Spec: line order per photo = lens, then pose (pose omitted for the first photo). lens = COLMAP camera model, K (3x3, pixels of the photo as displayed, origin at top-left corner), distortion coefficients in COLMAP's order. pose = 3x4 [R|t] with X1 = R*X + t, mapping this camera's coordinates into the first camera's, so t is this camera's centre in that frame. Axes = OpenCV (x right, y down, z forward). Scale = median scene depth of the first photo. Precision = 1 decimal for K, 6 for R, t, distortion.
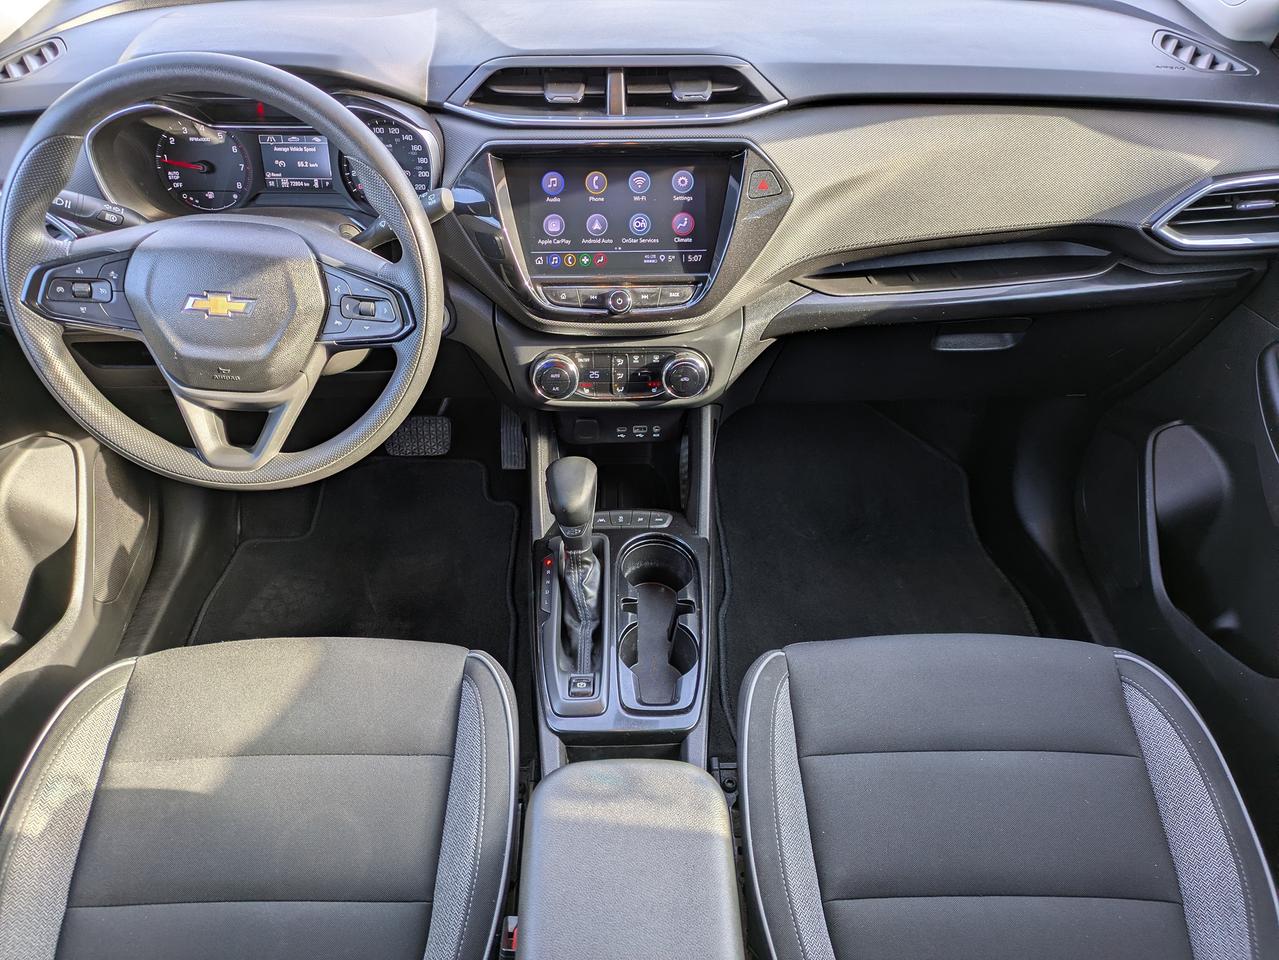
lens RADIAL K [[963.5, 0, 618.4], [0, 963.5, 463.5], [0, 0, 1]] dist [0.039320, -0.012393]
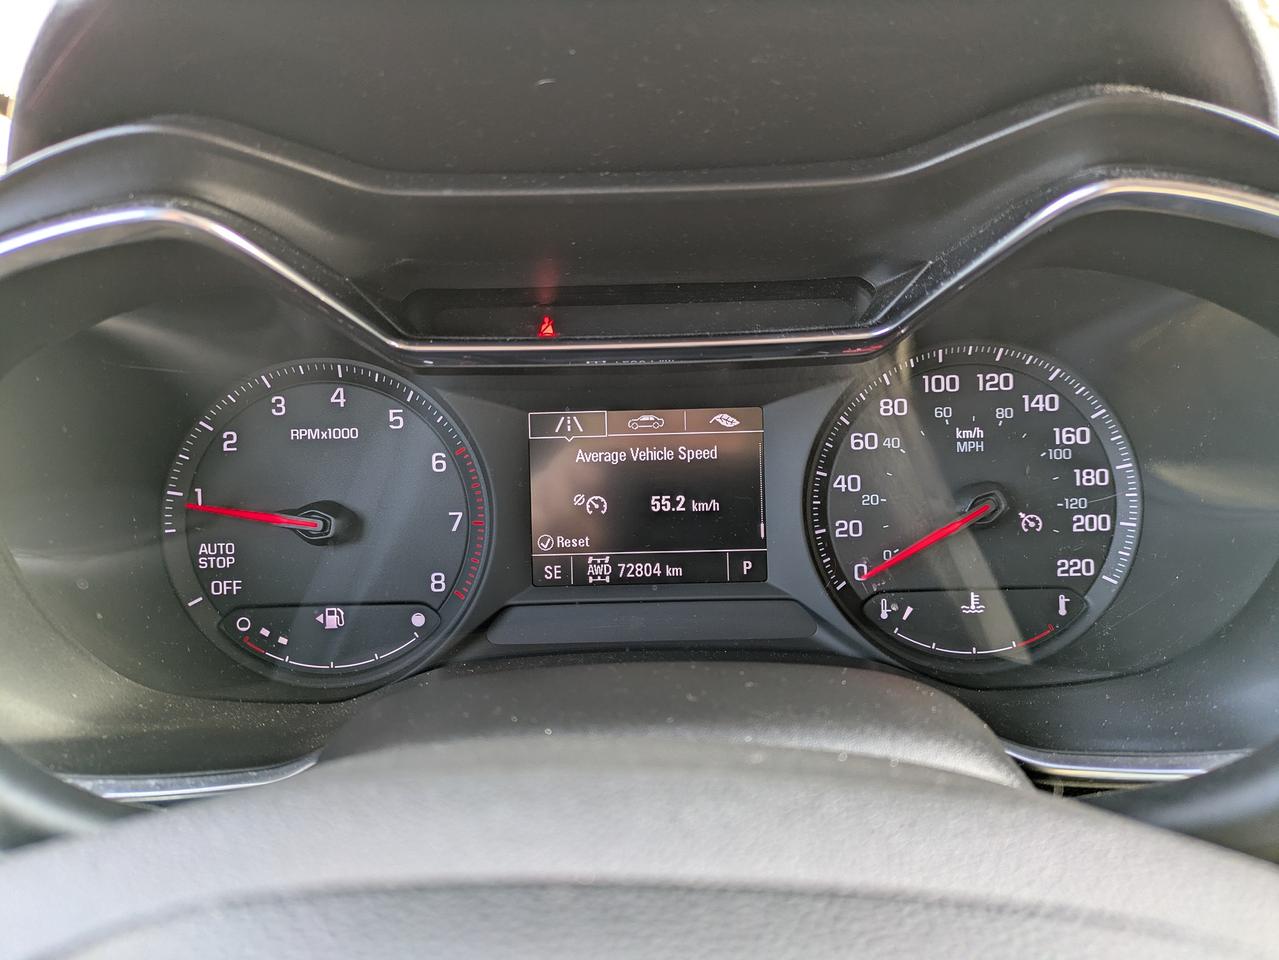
lens RADIAL K [[963.5, 0, 635.9], [0, 963.5, 475.6], [0, 0, 1]] dist [0.039320, -0.012393]
pose [[0.999622, -0.025703, -0.009745, -0.334191], [0.019884, 0.920898, -0.389296, -0.206596], [0.018980, 0.388955, 0.921061, 0.739385]]
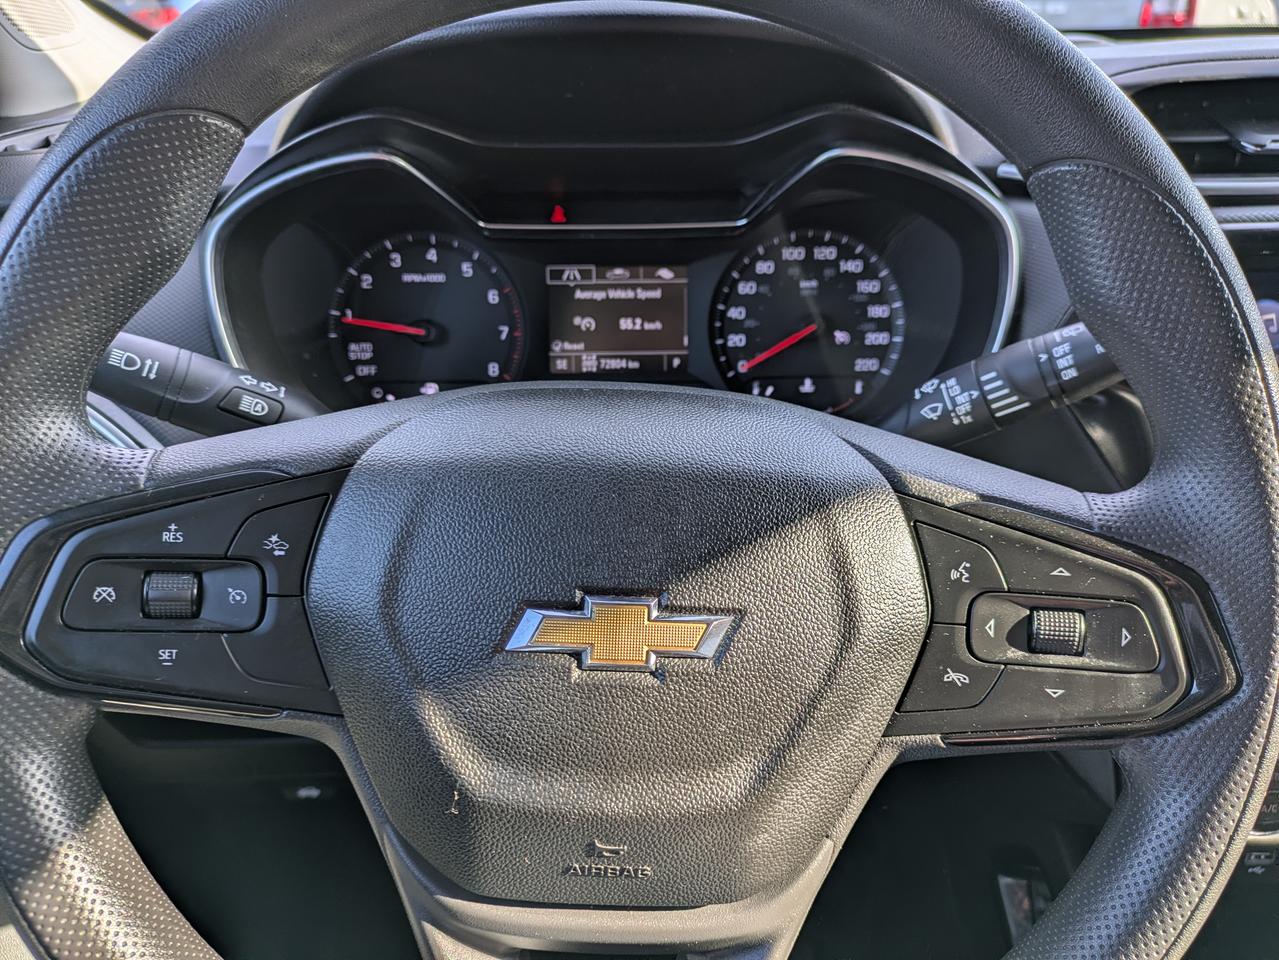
lens RADIAL K [[963.5, 0, 648.4], [0, 963.5, 490.5], [0, 0, 1]] dist [0.039320, -0.012393]
pose [[0.999664, -0.015336, 0.020882, -0.330065], [0.020298, 0.964484, -0.263360, -0.102069], [-0.016102, 0.263695, 0.964472, 0.562005]]
